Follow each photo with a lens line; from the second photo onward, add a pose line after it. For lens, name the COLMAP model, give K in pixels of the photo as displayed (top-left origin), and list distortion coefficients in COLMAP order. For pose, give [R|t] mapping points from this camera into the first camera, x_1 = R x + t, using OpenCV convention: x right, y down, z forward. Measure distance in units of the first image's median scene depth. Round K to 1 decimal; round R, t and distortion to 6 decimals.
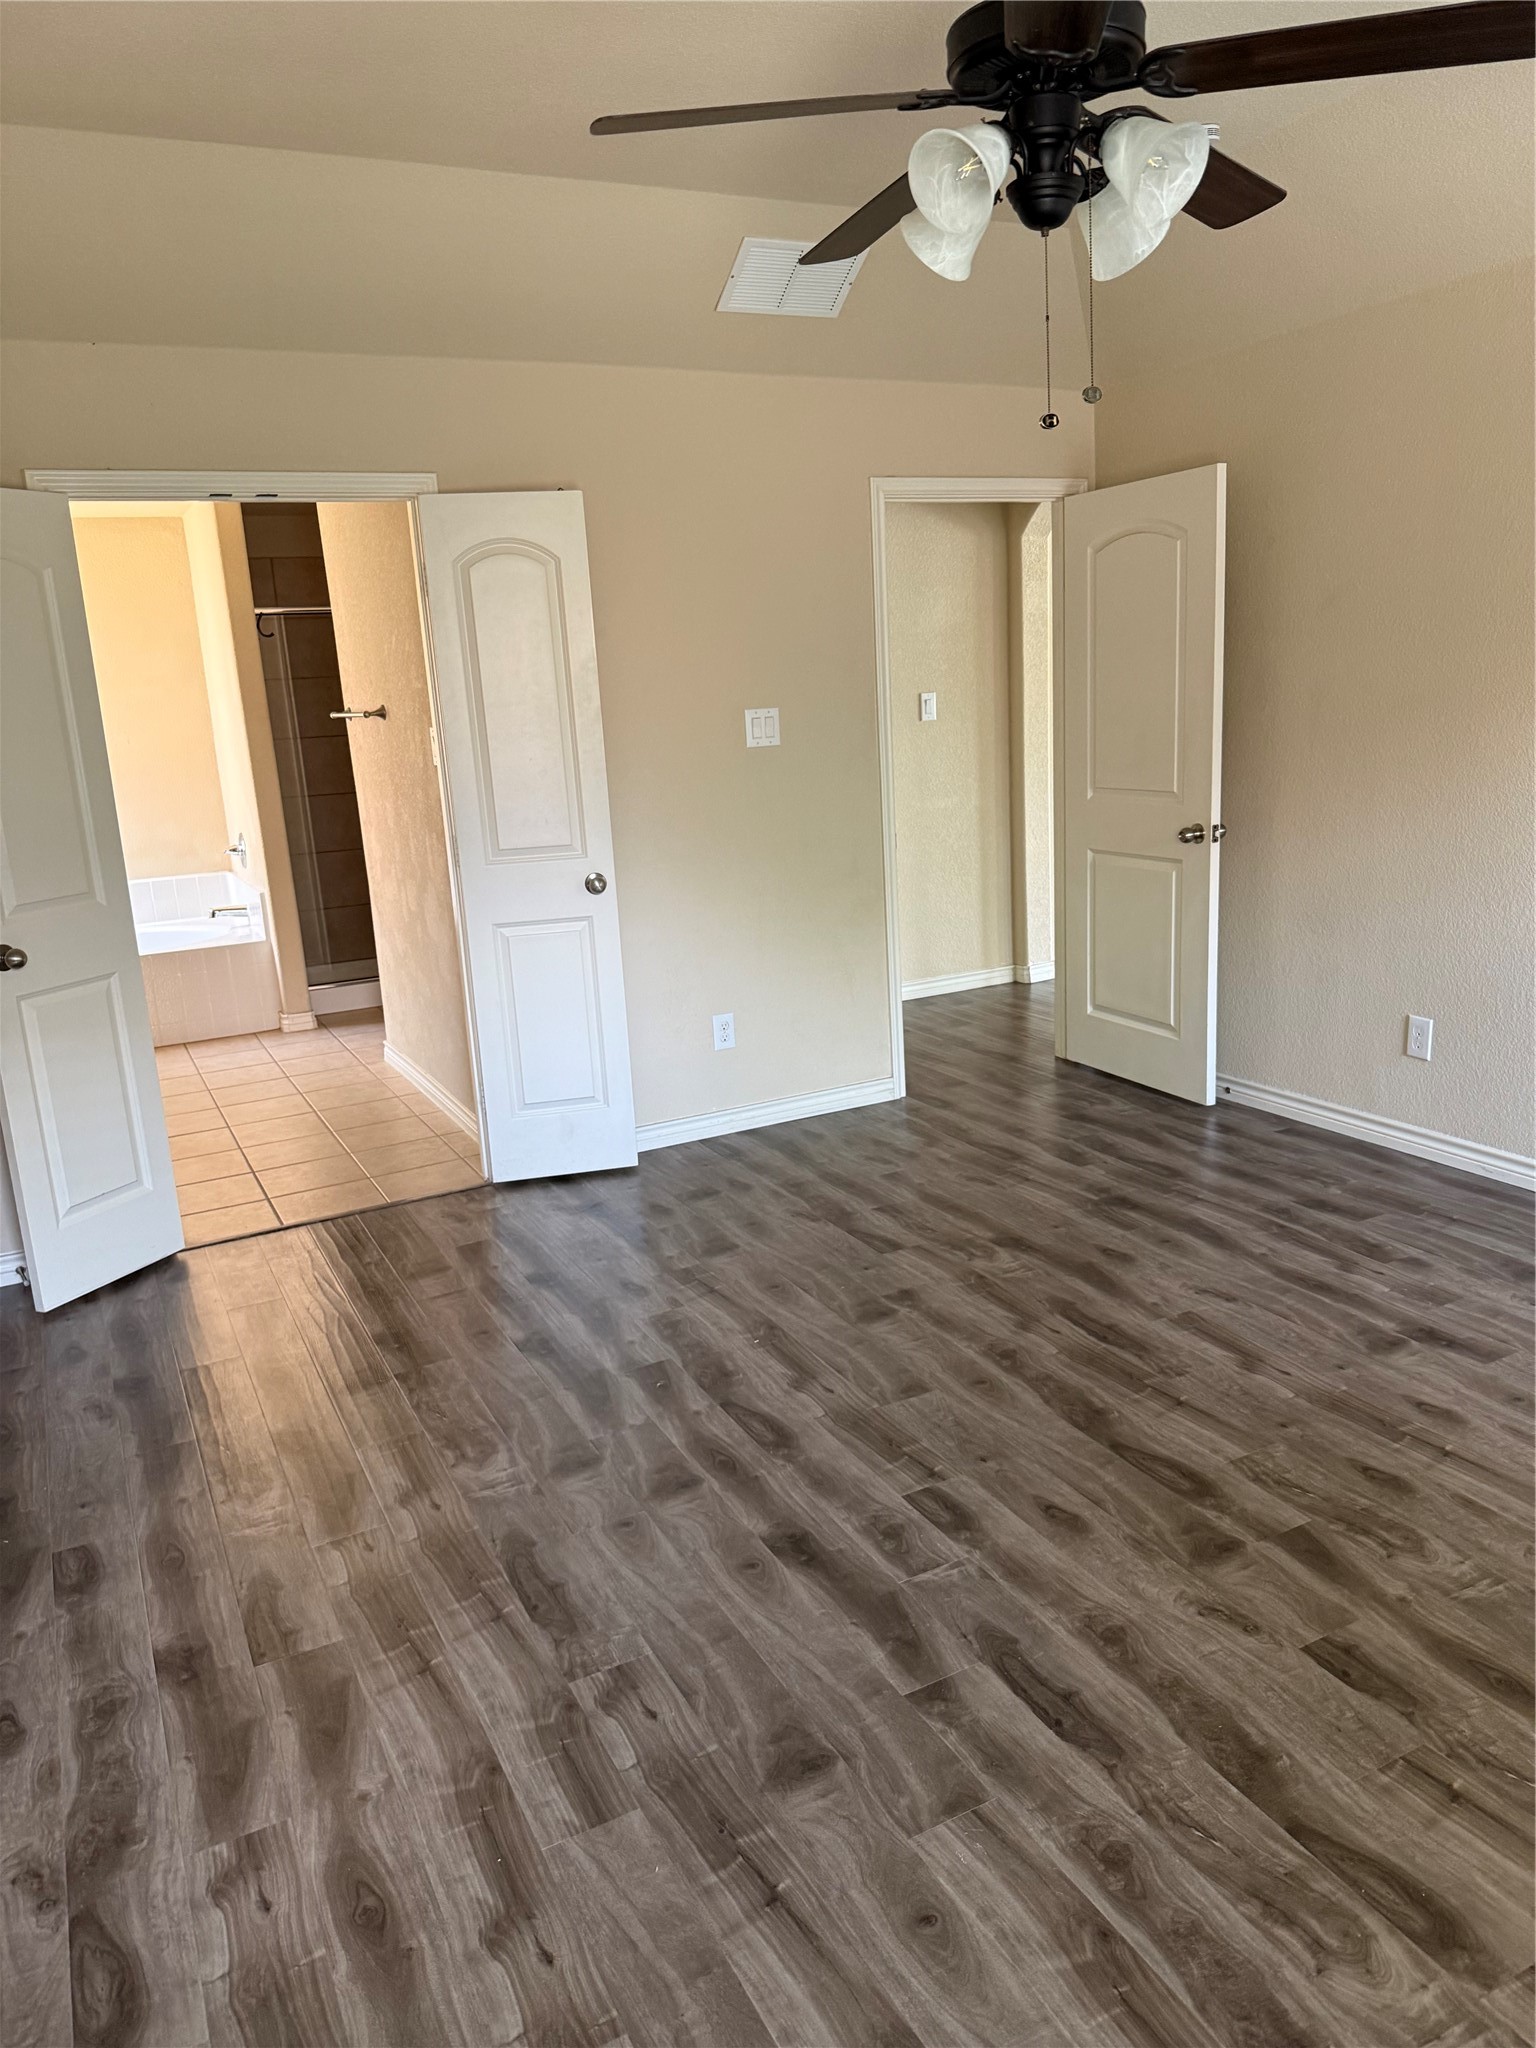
lens RADIAL K [[1439.7, 0, 768.6], [0, 1439.7, 1026.3], [0, 0, 1]] dist [0.042614, -0.011245]
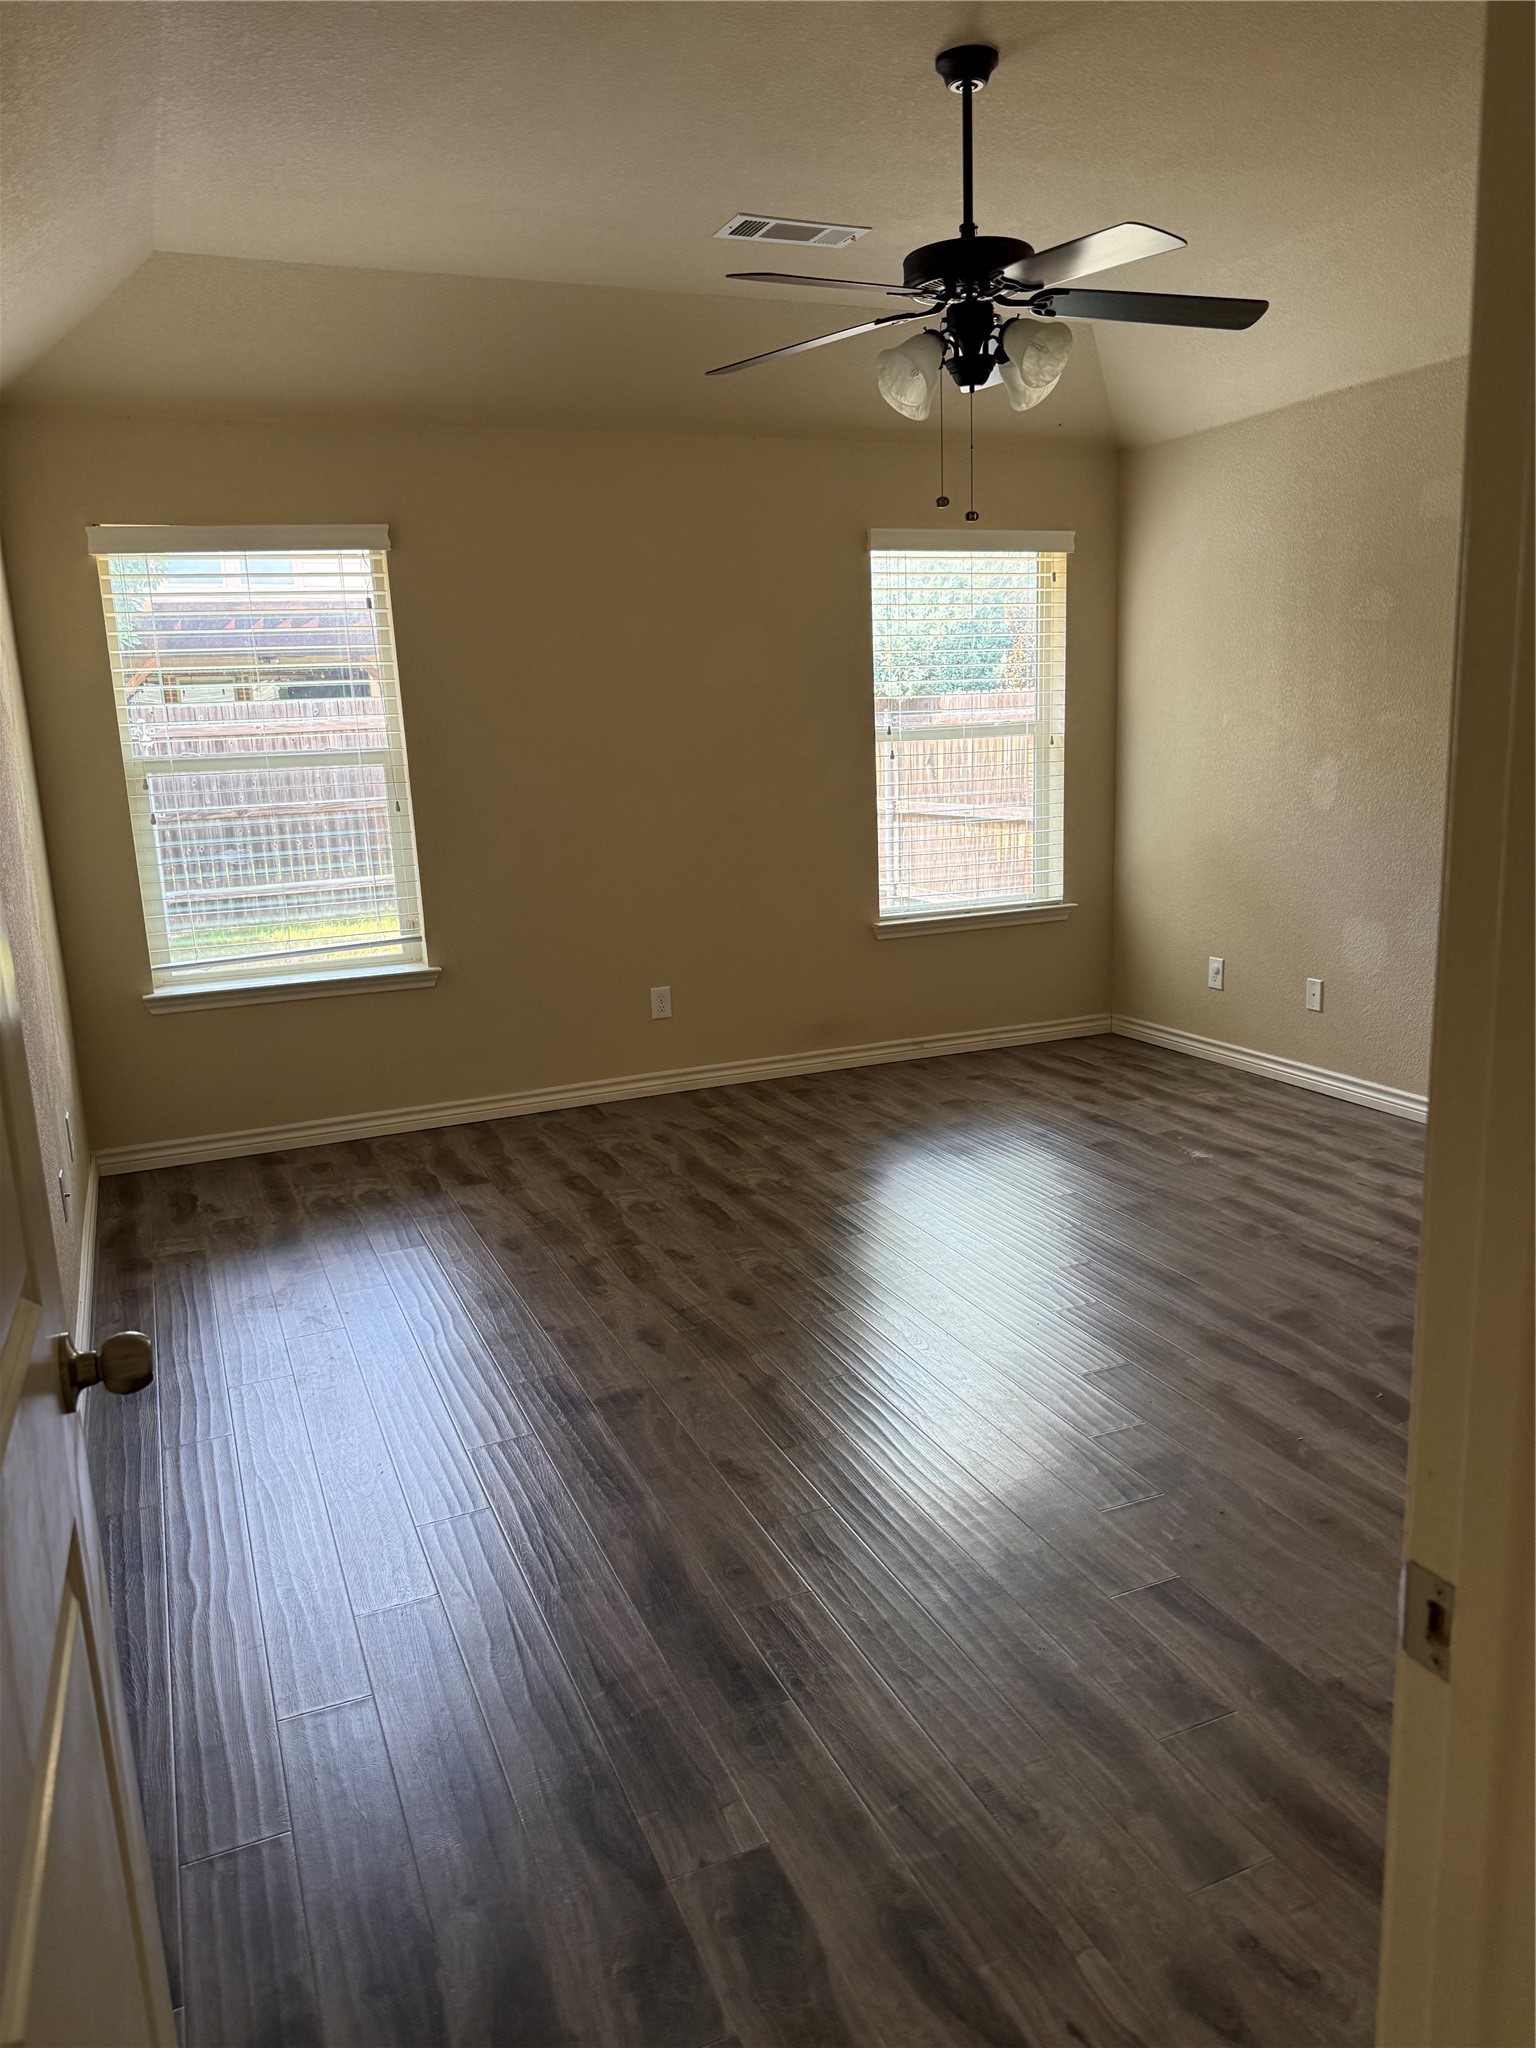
lens RADIAL K [[1439.7, 0, 767.9], [0, 1439.7, 1023.8], [0, 0, 1]] dist [0.042614, -0.011245]
pose [[-0.993096, 0.083488, 0.082405, 0.270272], [0.110703, 0.899369, 0.422943, -0.502169], [-0.038802, 0.429145, -0.902402, 2.149514]]
